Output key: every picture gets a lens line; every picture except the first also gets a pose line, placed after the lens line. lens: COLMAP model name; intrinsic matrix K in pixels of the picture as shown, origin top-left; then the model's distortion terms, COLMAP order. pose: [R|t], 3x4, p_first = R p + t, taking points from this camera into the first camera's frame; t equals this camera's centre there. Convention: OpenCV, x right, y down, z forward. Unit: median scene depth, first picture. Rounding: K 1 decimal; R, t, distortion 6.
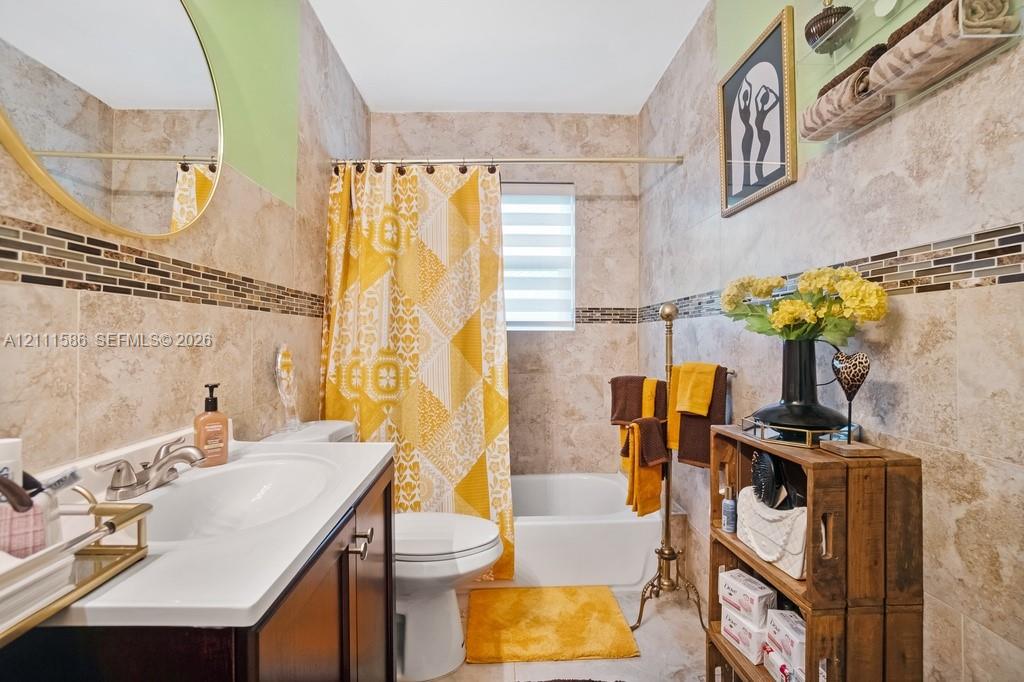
lens RADIAL K [[454.8, 0, 498.7], [0, 454.8, 336.1], [0, 0, 1]] dist [-0.042345, 0.012285]
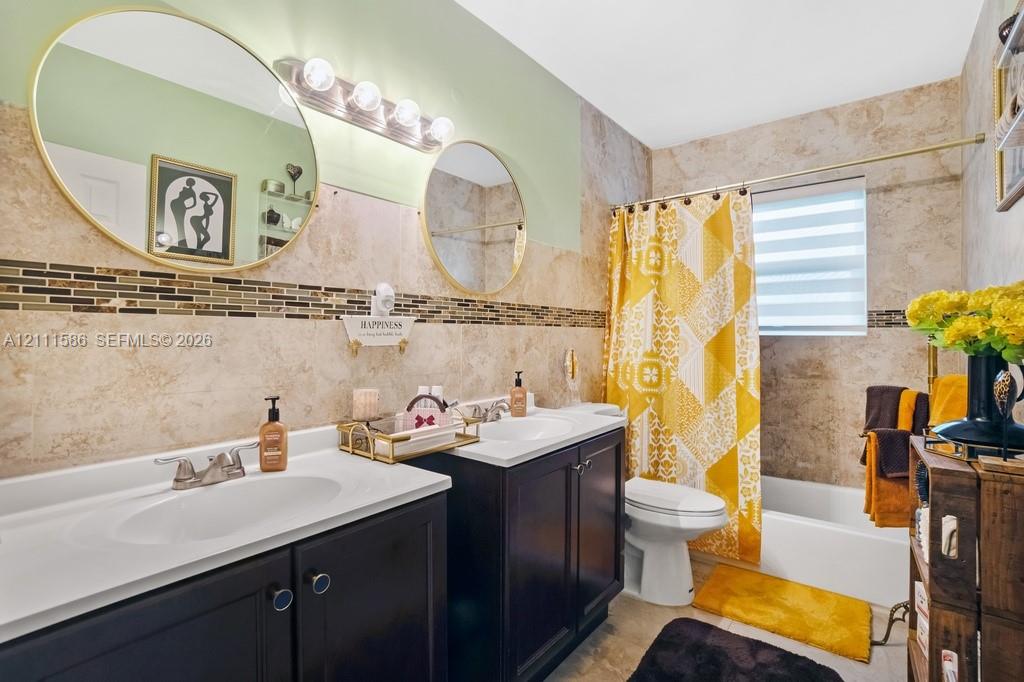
lens RADIAL K [[467.1, 0, 511.5], [0, 467.1, 336.0], [0, 0, 1]] dist [-0.036508, 0.006599]
pose [[0.773164, 0.002981, -0.634199, 0.381856], [0.000978, 0.999982, 0.005892, -0.032738], [0.634205, -0.005176, 0.773147, -0.339295]]
